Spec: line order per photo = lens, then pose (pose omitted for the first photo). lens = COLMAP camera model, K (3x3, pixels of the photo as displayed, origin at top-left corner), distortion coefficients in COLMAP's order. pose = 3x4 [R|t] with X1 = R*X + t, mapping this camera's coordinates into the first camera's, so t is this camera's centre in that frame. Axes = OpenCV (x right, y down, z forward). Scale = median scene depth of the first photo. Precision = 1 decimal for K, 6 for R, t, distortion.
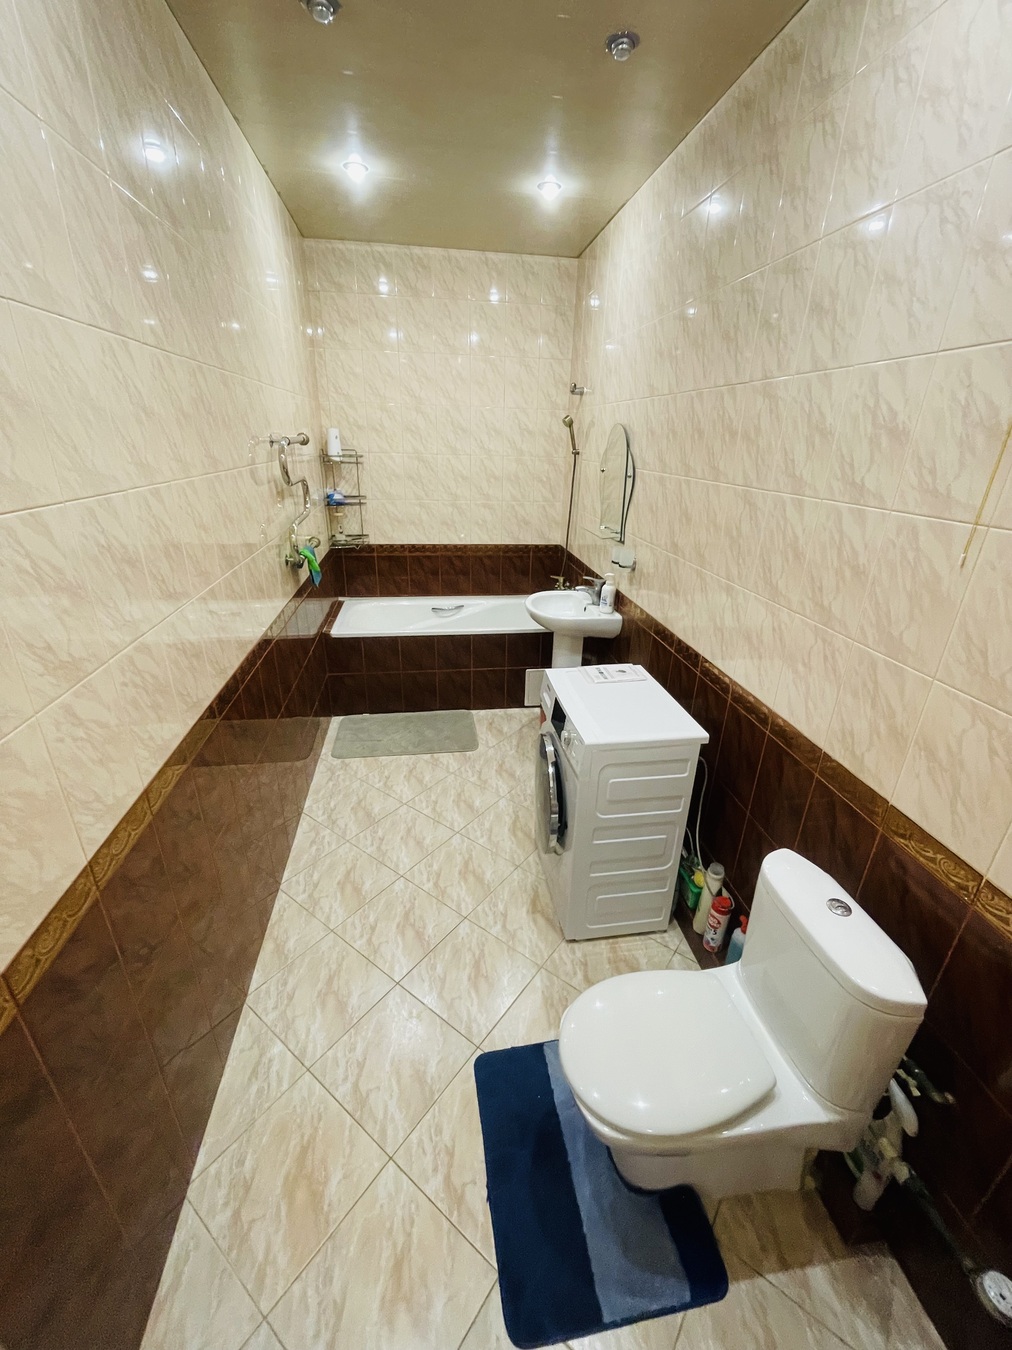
lens RADIAL K [[550.7, 0, 506.0], [0, 550.7, 675.0], [0, 0, 1]] dist [0.001939, -0.000489]
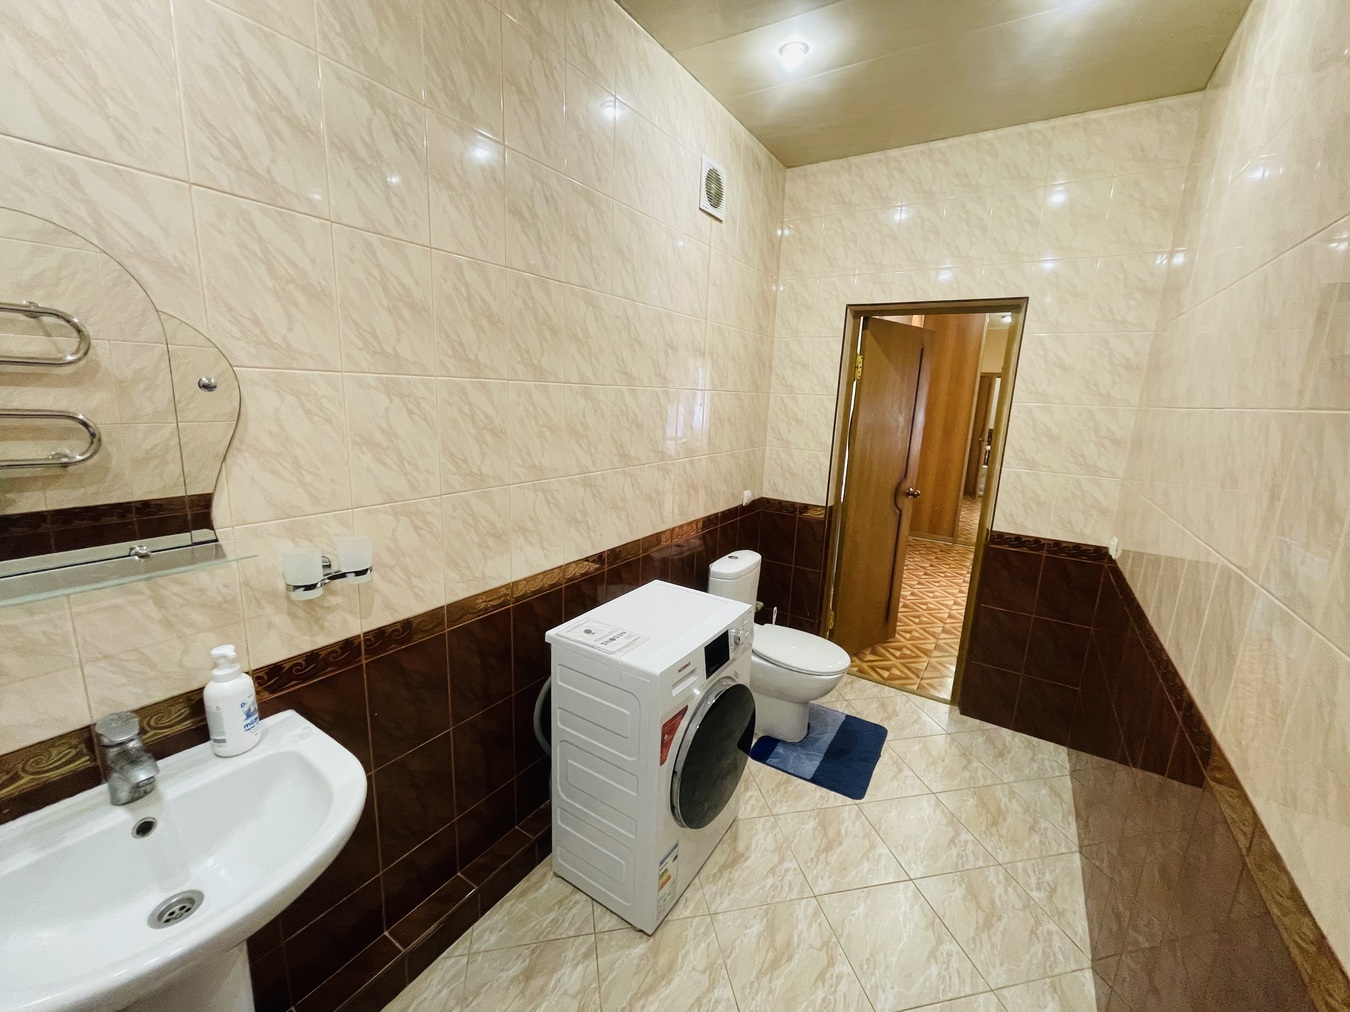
lens RADIAL K [[552.1, 0, 670.3], [0, 552.1, 503.5], [0, 0, 1]] dist [-0.001933, -0.000085]
pose [[-0.751177, -0.187485, 0.632916, -0.368885], [0.205439, 0.844798, 0.494075, -0.588049], [-0.627318, 0.501164, -0.596076, 1.518309]]
